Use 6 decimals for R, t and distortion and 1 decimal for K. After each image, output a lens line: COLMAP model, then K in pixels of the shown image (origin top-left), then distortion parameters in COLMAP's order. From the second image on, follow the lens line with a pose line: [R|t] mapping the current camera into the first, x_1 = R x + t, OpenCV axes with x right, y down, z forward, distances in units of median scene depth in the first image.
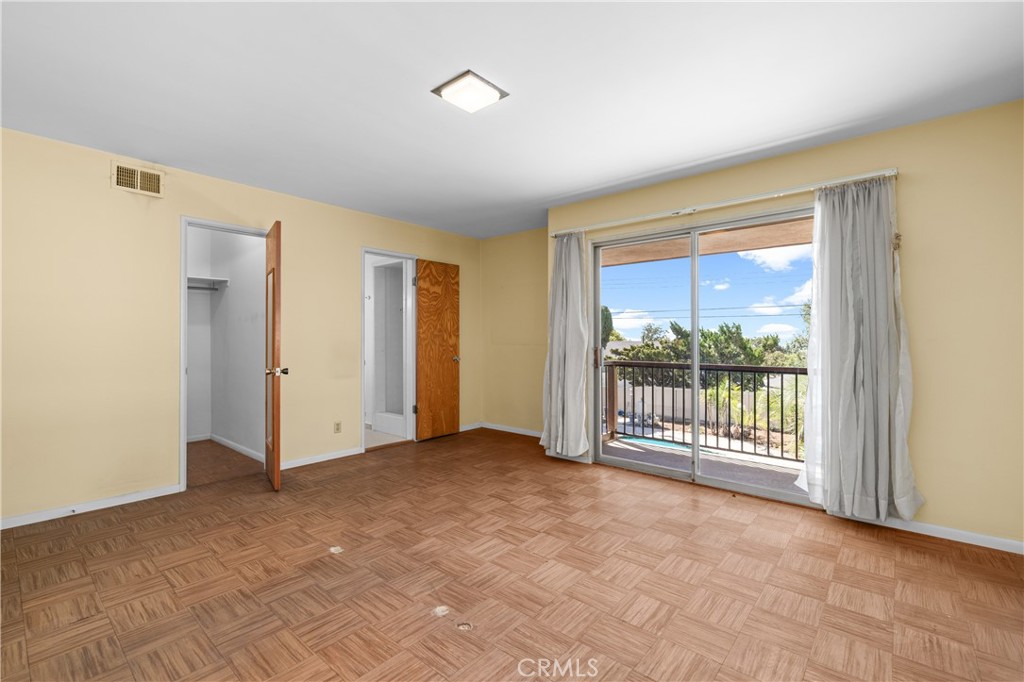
lens RADIAL K [[455.5, 0, 511.6], [0, 455.5, 337.6], [0, 0, 1]] dist [0.001163, 0.000102]
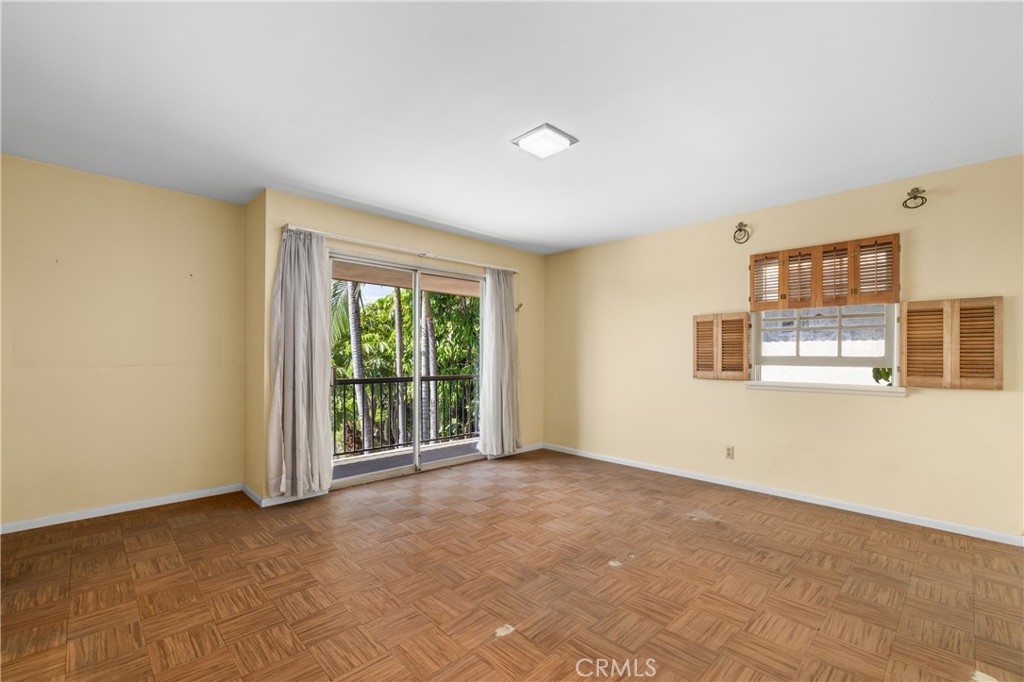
lens RADIAL K [[455.5, 0, 500.8], [0, 455.5, 359.1], [0, 0, 1]] dist [0.001163, 0.000102]
pose [[0.082241, -0.005660, 0.996596, -1.122199], [-0.006304, 0.999961, 0.006199, 0.000364], [-0.996593, -0.006793, 0.082202, 0.920456]]
